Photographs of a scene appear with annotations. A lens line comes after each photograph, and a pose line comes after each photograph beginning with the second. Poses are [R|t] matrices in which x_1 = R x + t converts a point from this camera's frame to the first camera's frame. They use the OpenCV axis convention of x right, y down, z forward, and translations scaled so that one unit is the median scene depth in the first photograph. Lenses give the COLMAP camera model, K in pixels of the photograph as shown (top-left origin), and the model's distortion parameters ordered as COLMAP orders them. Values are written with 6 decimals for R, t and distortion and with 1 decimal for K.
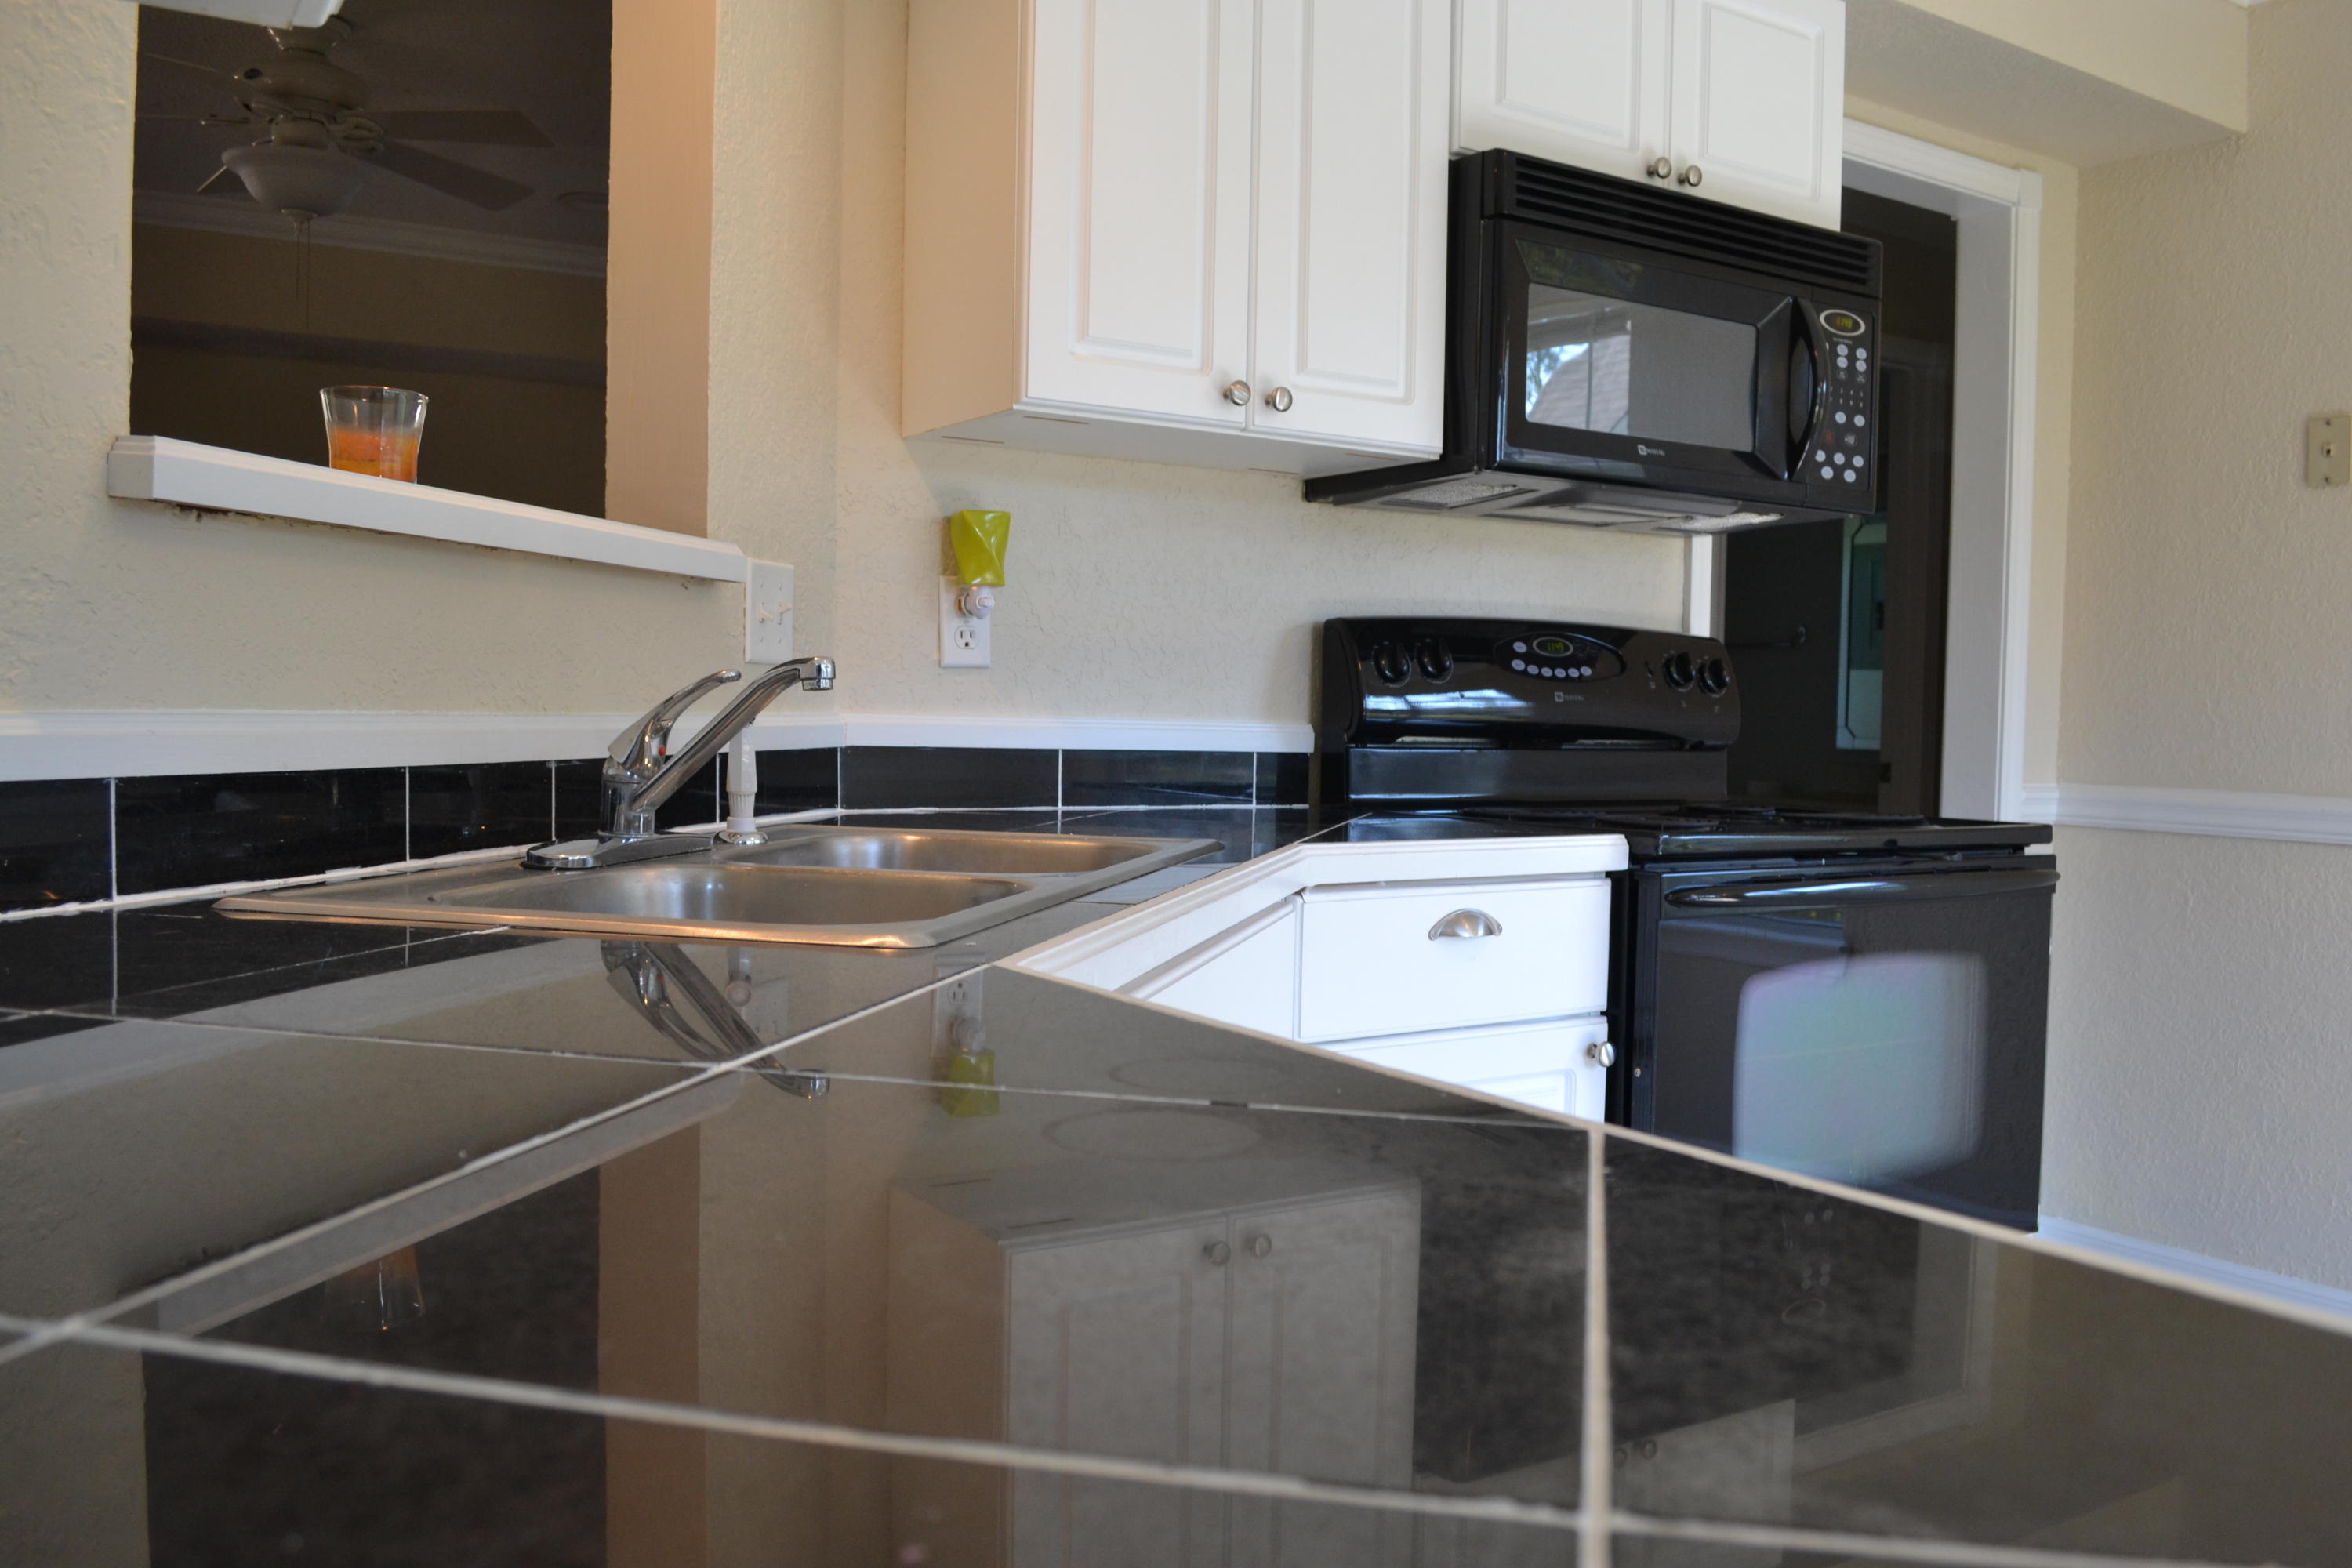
lens RADIAL K [[1880.0, 0, 1183.9], [0, 1880.0, 791.7], [0, 0, 1]] dist [-0.085711, 0.015547]
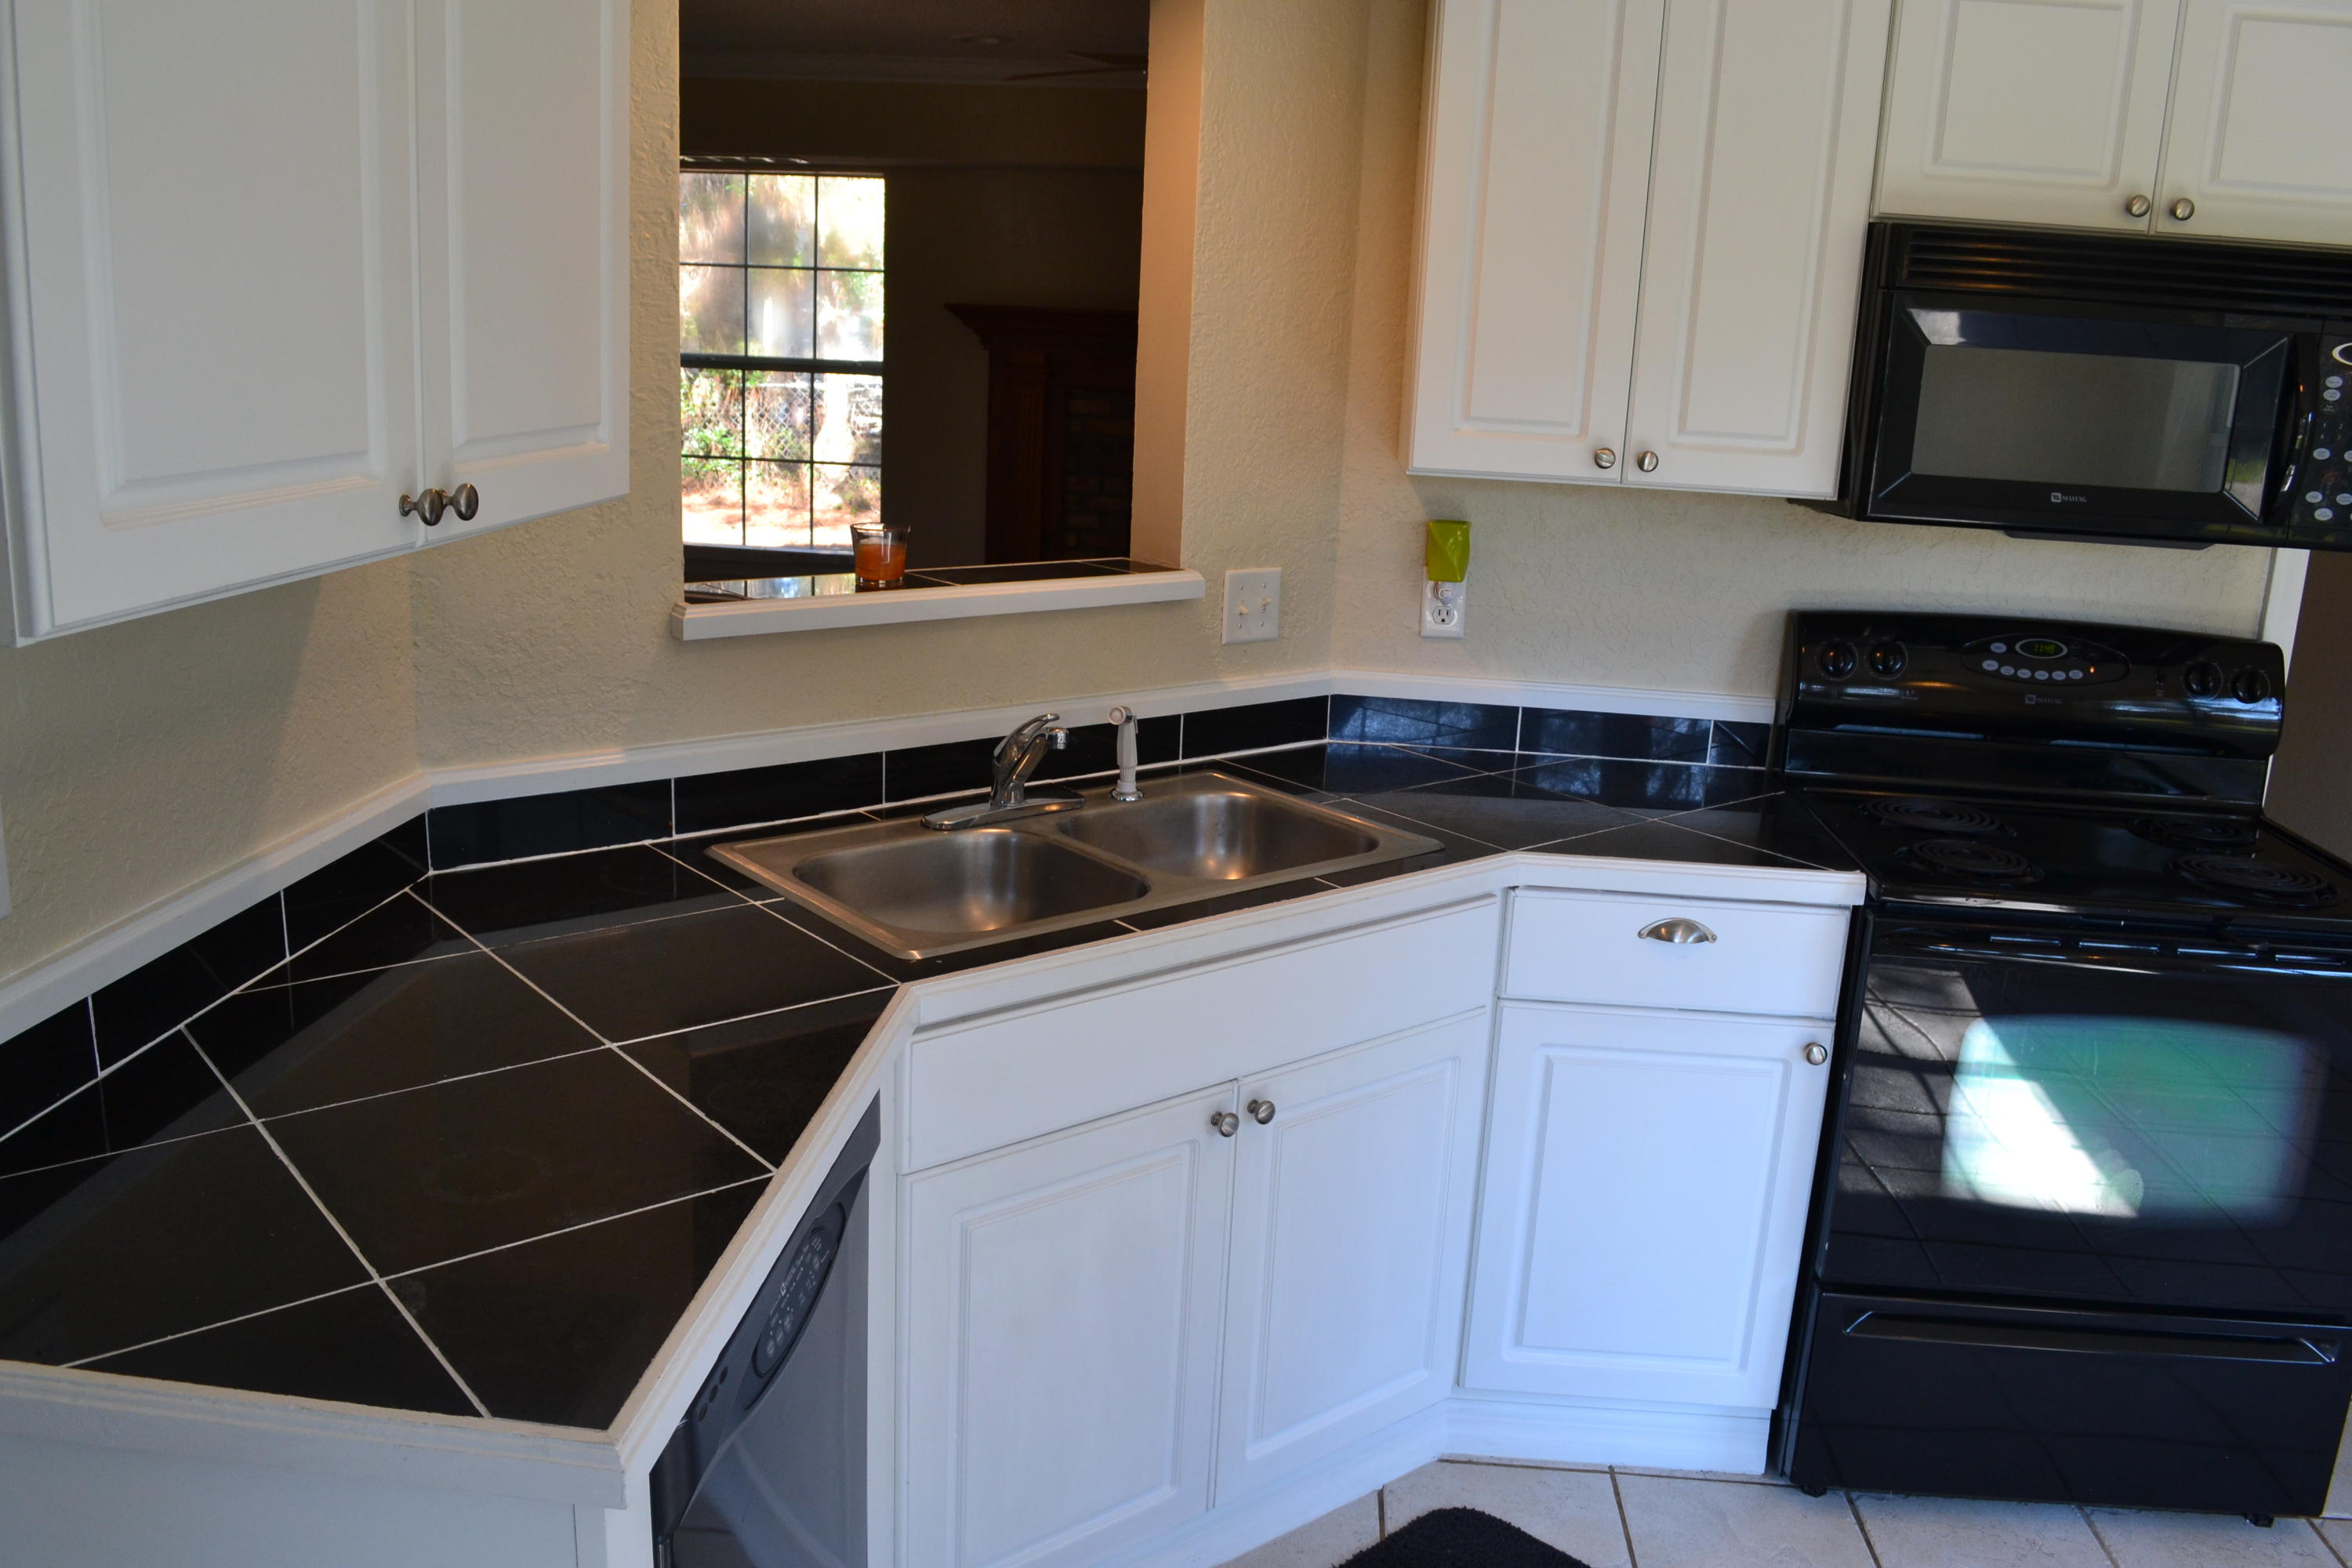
lens RADIAL K [[1880.0, 0, 1174.6], [0, 1880.0, 781.2], [0, 0, 1]] dist [-0.085711, 0.015547]
pose [[0.795829, 0.162190, -0.583395, 0.503950], [-0.057510, 0.979350, 0.193819, -0.209485], [0.602784, -0.120696, 0.788723, -0.130438]]
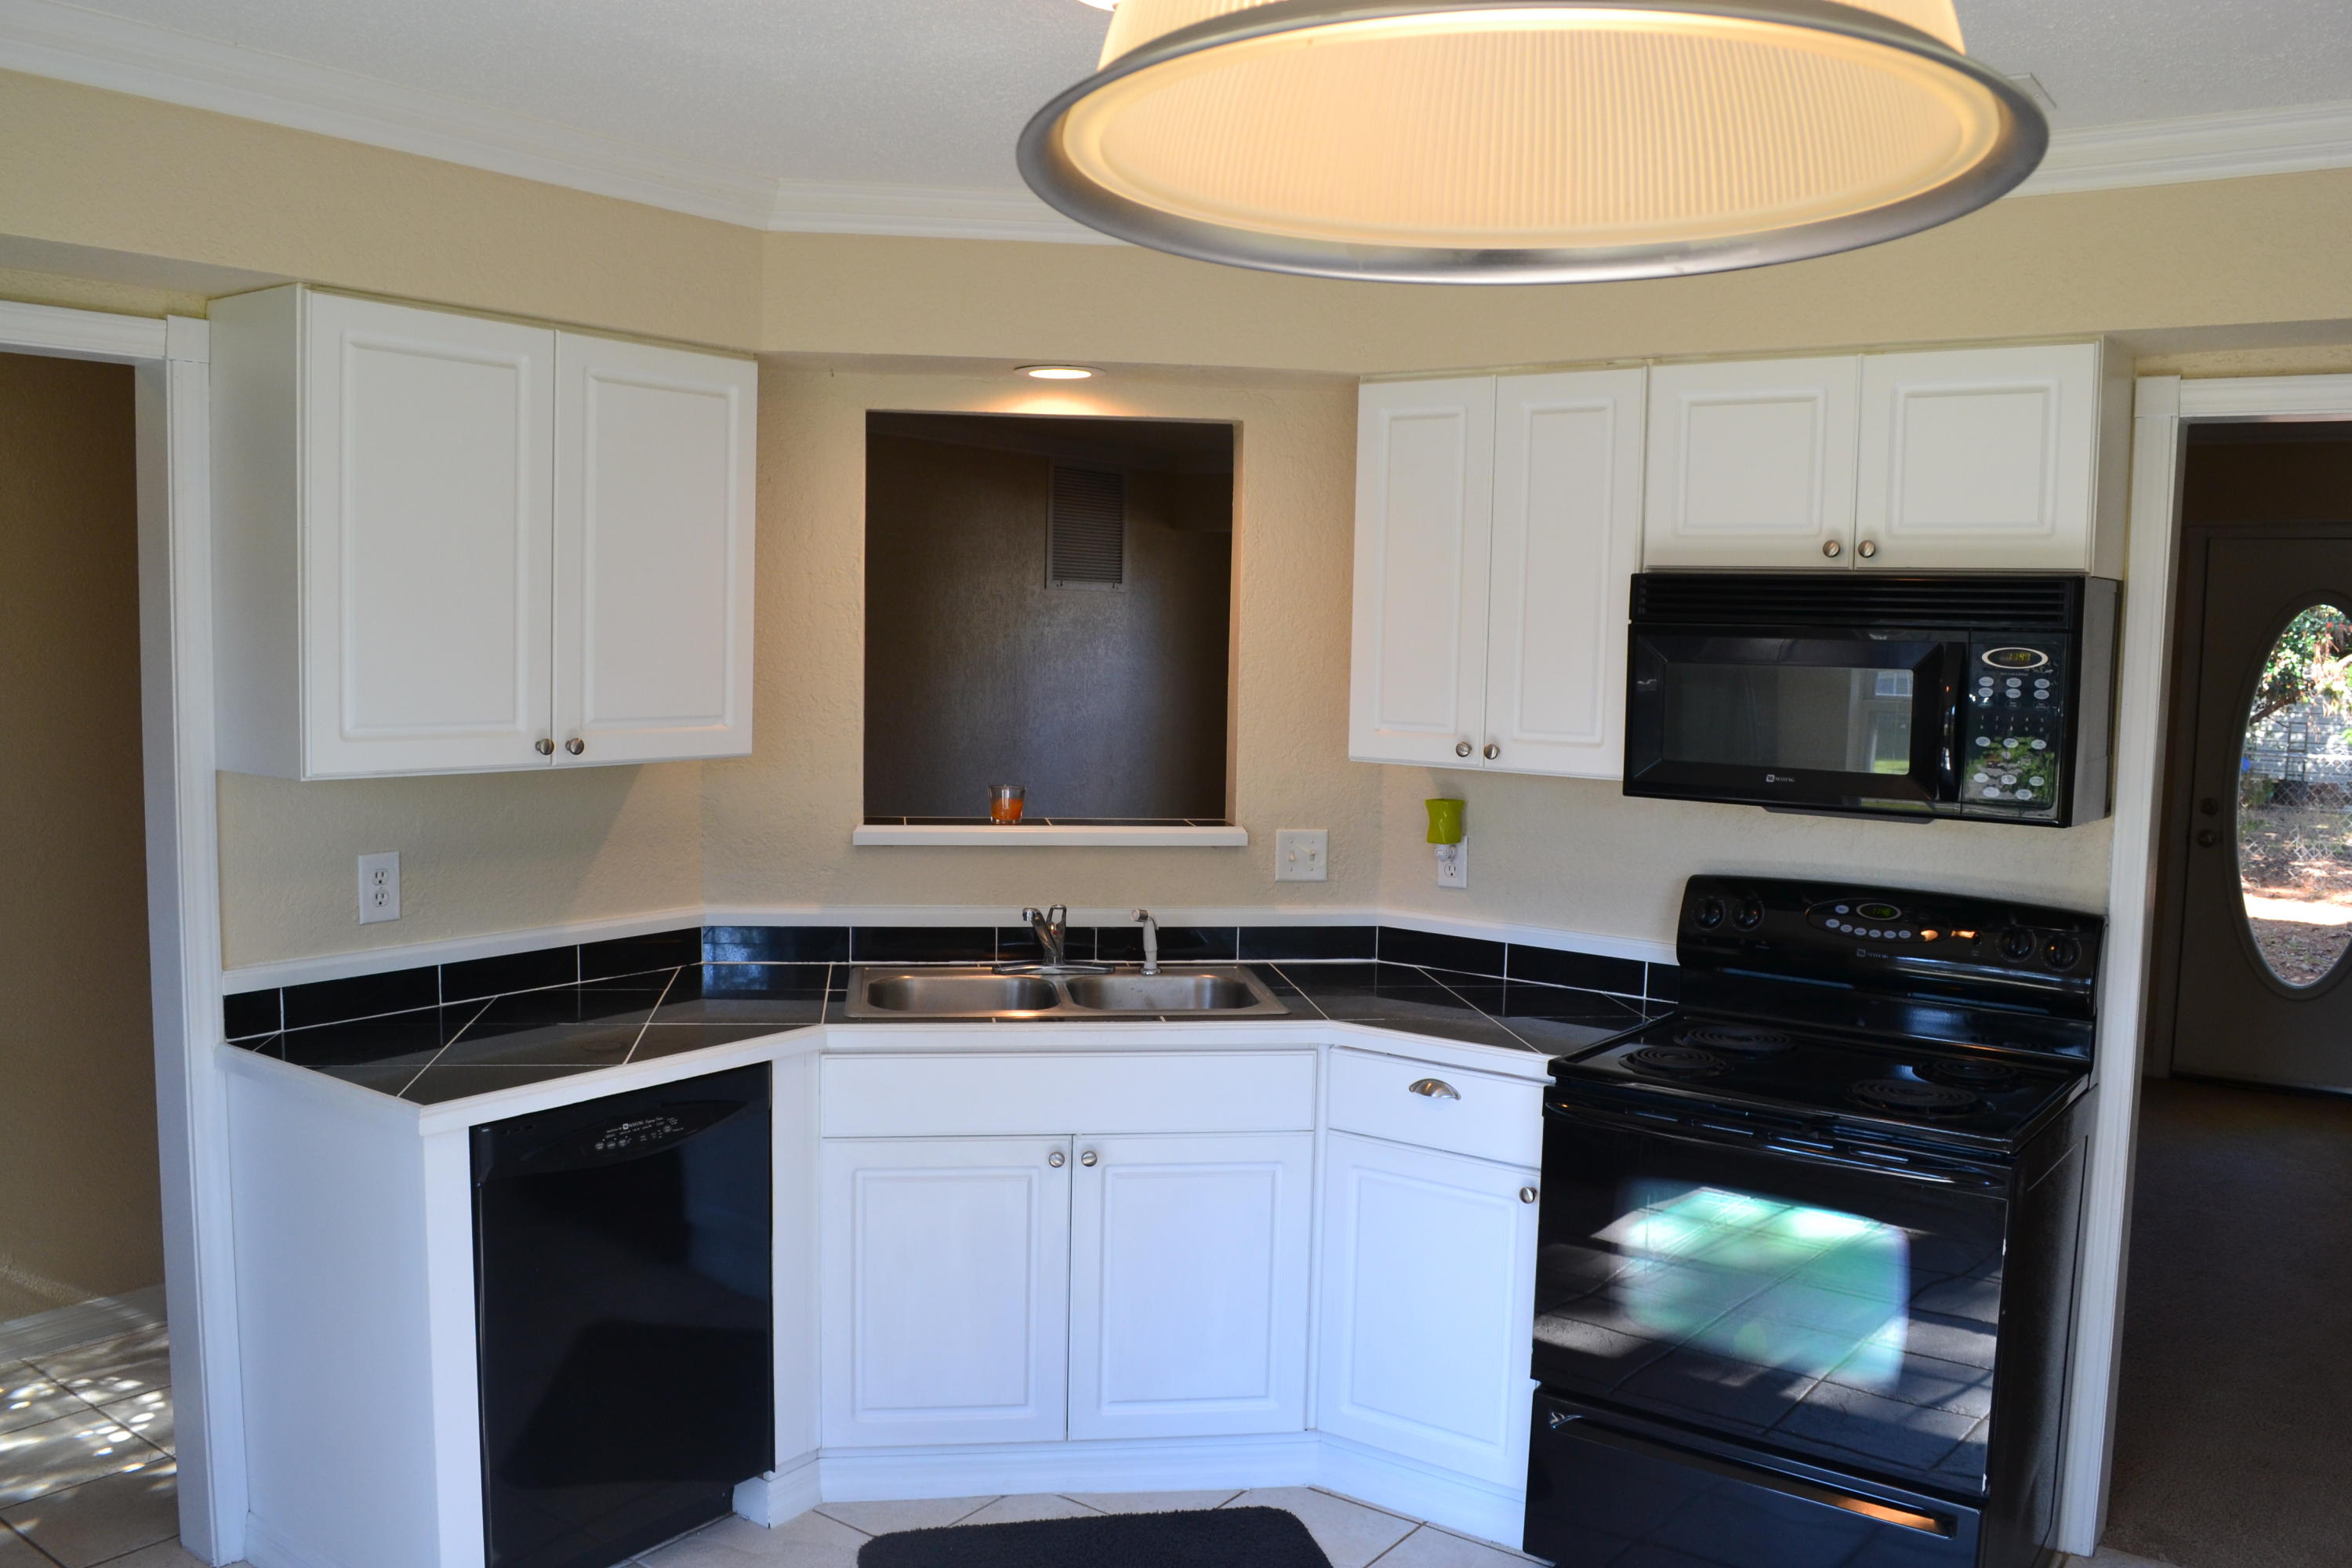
lens RADIAL K [[1880.0, 0, 1167.7], [0, 1880.0, 785.4], [0, 0, 1]] dist [-0.085711, 0.015547]
pose [[0.358544, 0.068565, -0.930991, 1.377299], [-0.056520, 0.997064, 0.051664, -0.233528], [0.931800, 0.034096, 0.361367, 0.143660]]
